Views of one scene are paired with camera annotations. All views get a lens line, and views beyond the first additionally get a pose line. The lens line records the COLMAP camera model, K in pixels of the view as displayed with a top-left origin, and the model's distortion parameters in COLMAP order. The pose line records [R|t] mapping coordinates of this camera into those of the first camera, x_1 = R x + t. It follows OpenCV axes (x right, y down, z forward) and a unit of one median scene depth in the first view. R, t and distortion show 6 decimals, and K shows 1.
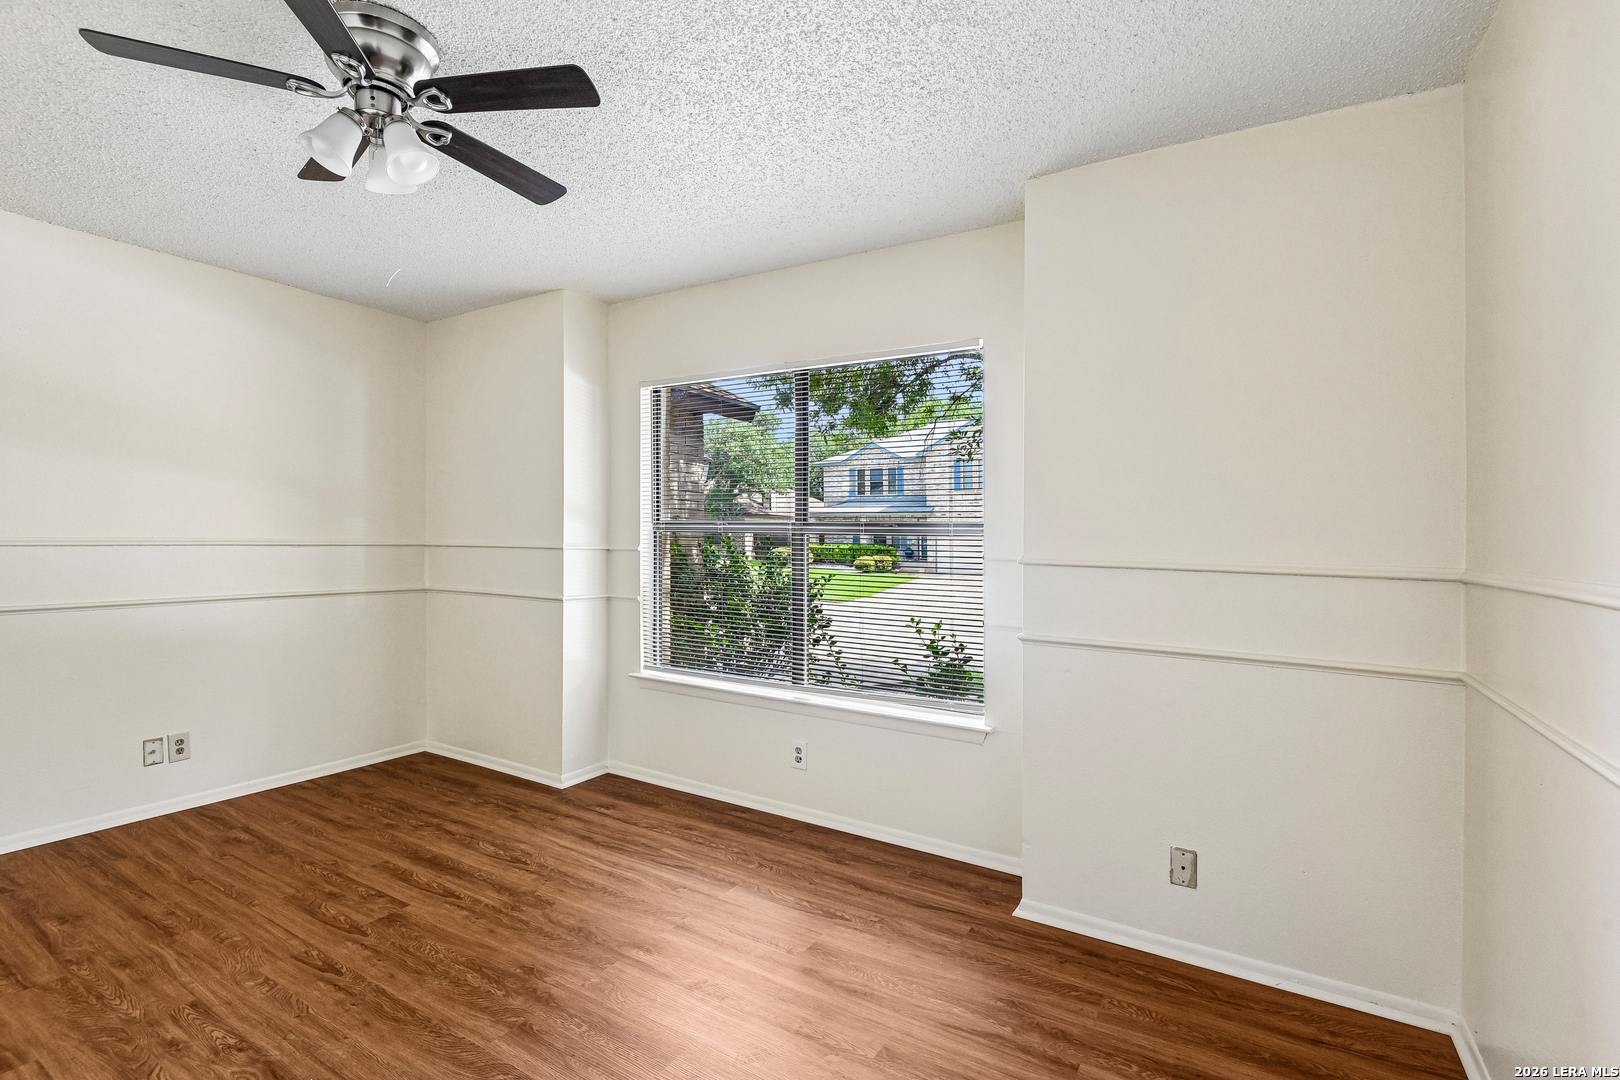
lens RADIAL K [[752.7, 0, 797.7], [0, 752.7, 537.5], [0, 0, 1]] dist [-0.007764, -0.006039]
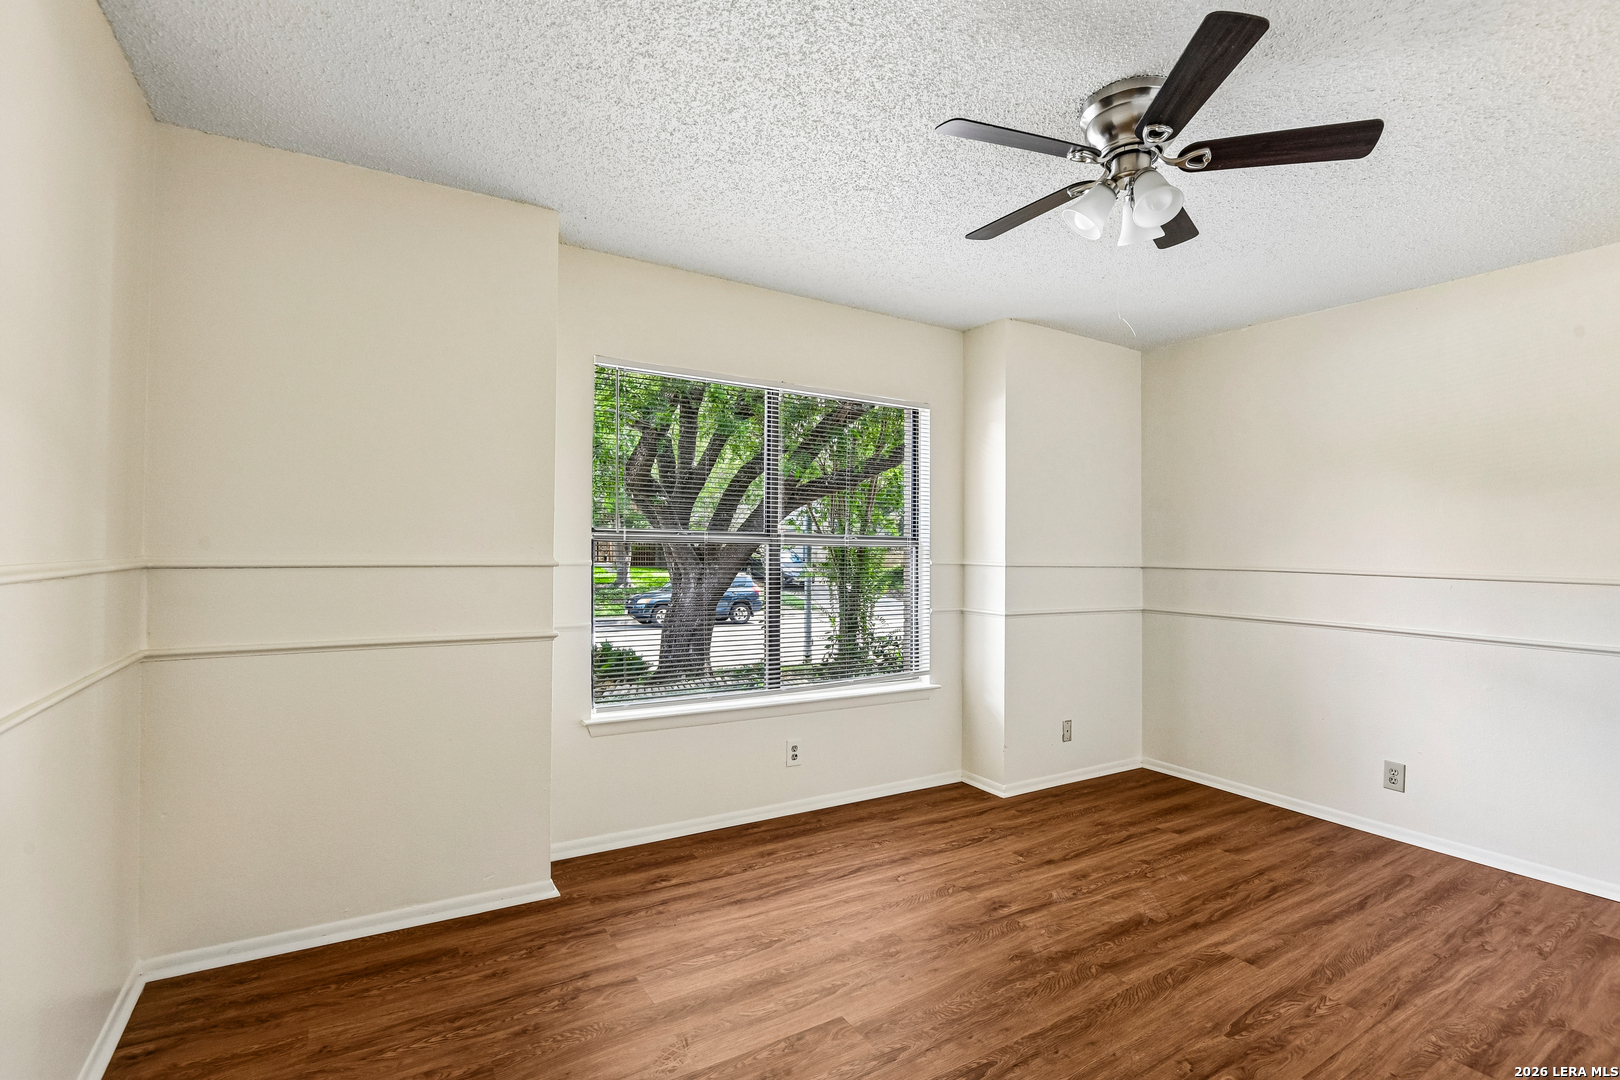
lens RADIAL K [[752.7, 0, 802.7], [0, 752.7, 526.3], [0, 0, 1]] dist [-0.007764, -0.006039]
pose [[0.452015, 0.016074, 0.891865, -1.062440], [-0.010223, 0.999865, -0.012839, -0.020944], [-0.891952, -0.003314, 0.452119, 0.567312]]
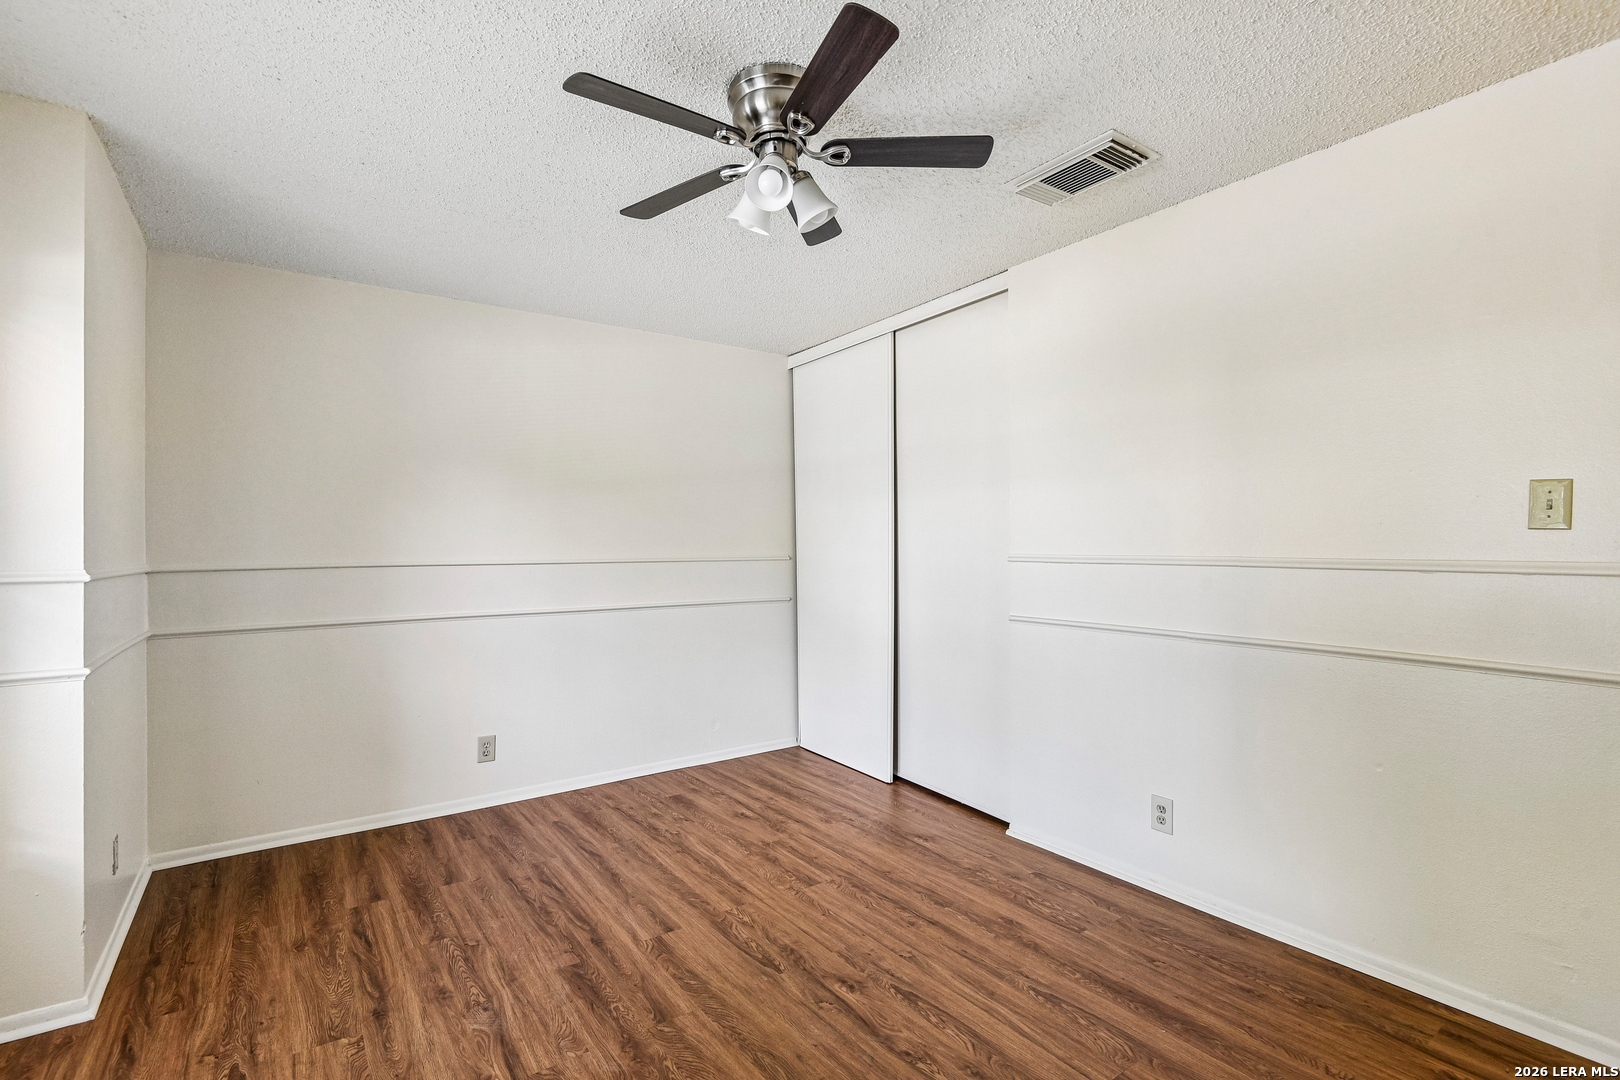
lens RADIAL K [[752.7, 0, 809.1], [0, 752.7, 556.7], [0, 0, 1]] dist [-0.007764, -0.006039]
pose [[-0.920437, -0.011264, 0.390728, -0.611503], [-0.001244, 0.999664, 0.025890, -0.013899], [-0.390888, 0.023344, -0.920142, 1.190050]]
